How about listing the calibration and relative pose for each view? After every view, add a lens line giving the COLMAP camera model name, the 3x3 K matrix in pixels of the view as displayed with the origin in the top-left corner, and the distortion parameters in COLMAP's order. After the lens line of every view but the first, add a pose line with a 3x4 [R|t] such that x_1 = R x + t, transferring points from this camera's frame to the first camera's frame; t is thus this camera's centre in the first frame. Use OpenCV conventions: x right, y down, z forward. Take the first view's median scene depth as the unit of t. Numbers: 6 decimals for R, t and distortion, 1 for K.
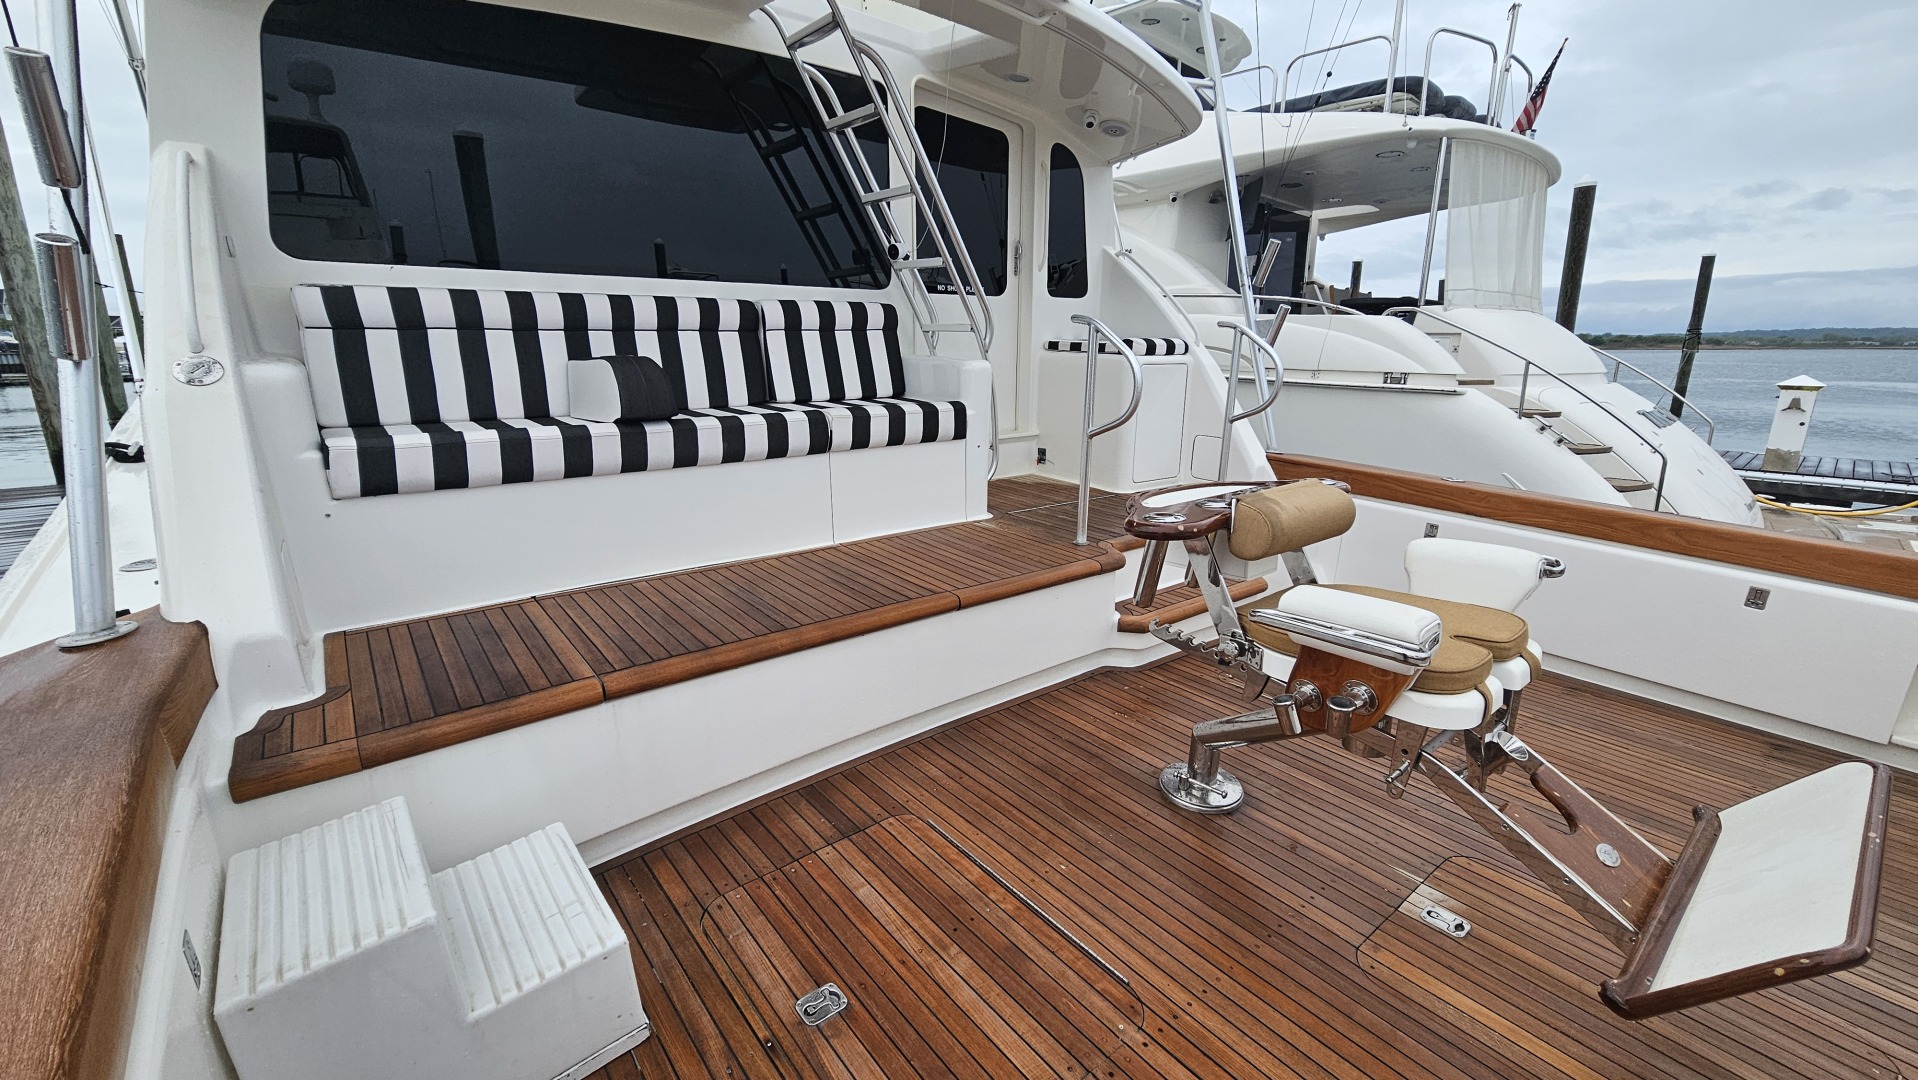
lens RADIAL K [[783.7, 0, 959.0], [0, 783.7, 540.0], [0, 0, 1]] dist [0.000298, -0.000333]
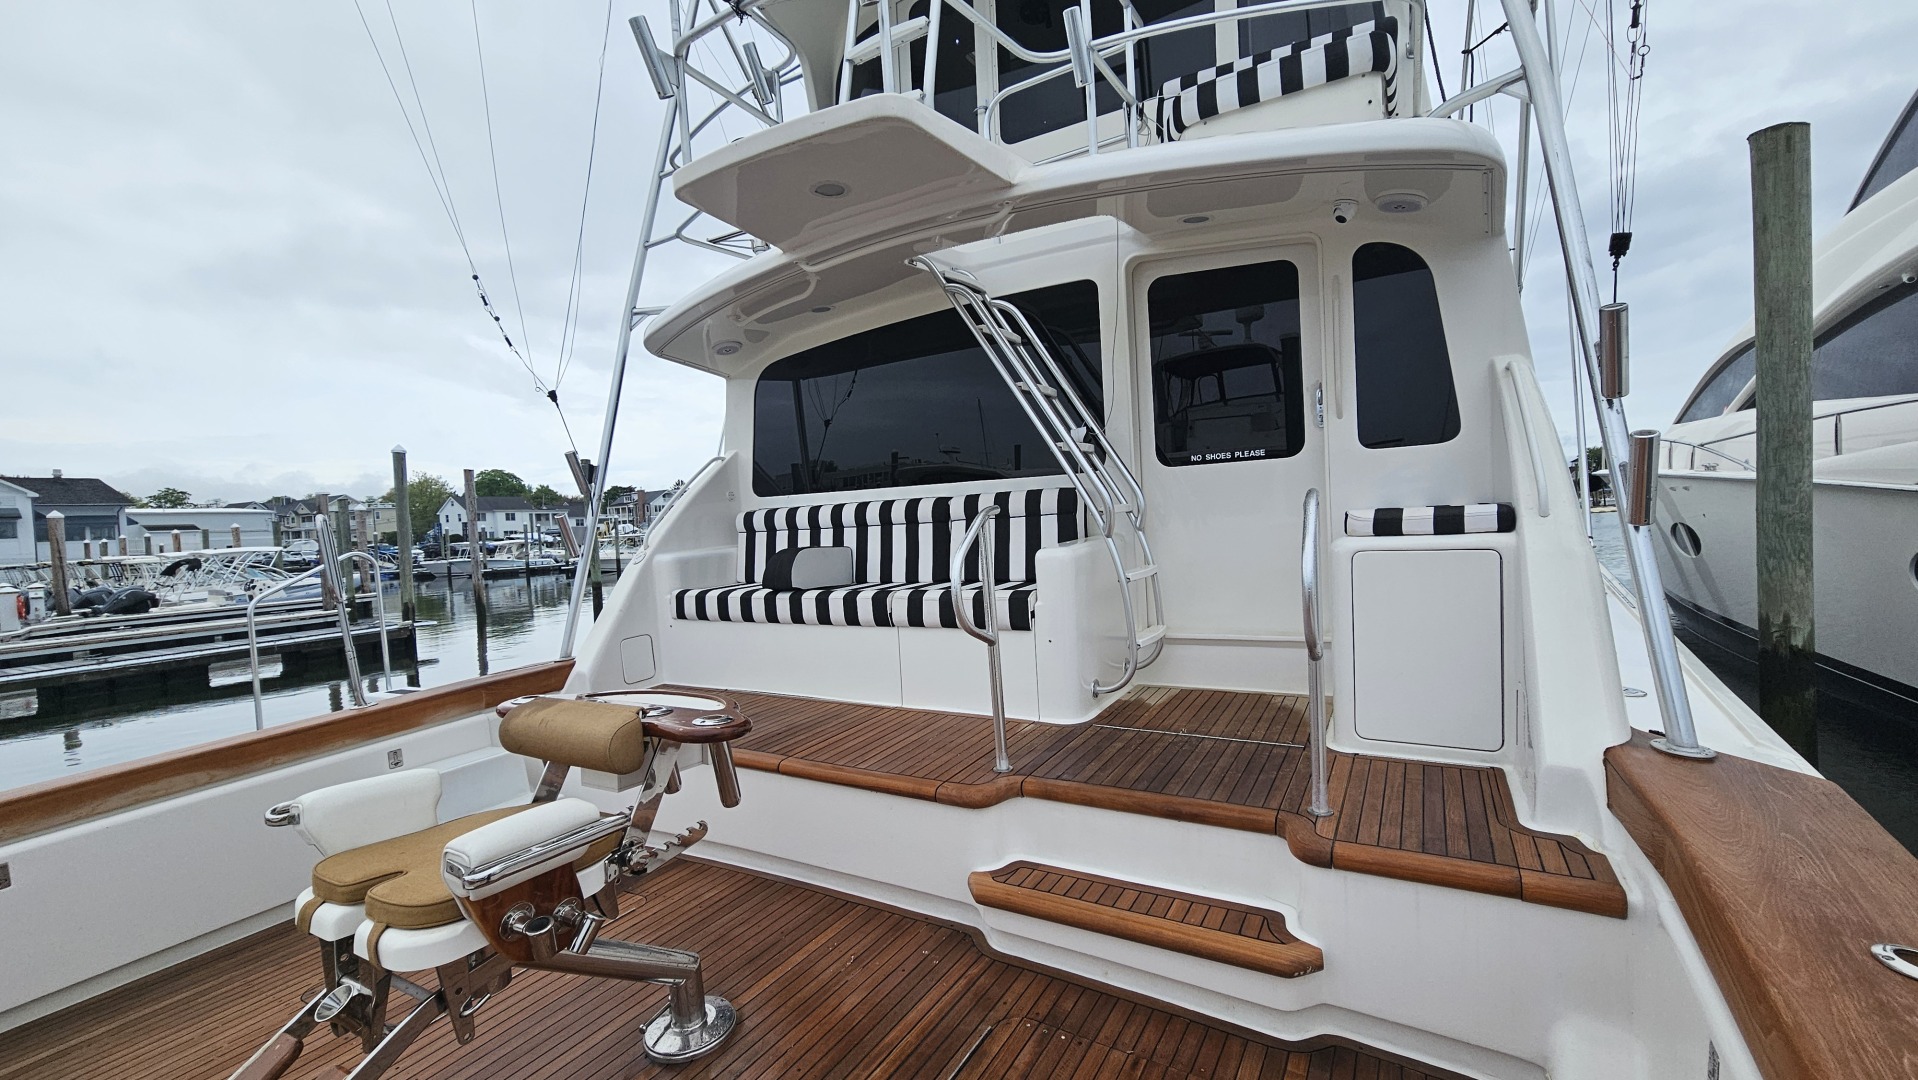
lens RADIAL K [[776.5, 0, 959.2], [0, 776.5, 548.3], [0, 0, 1]] dist [-0.002255, -0.000285]
pose [[0.354527, 0.019144, -0.934850, 1.241378], [-0.177534, 0.982982, -0.047197, -0.245974], [0.918037, 0.182700, 0.351893, 0.856829]]
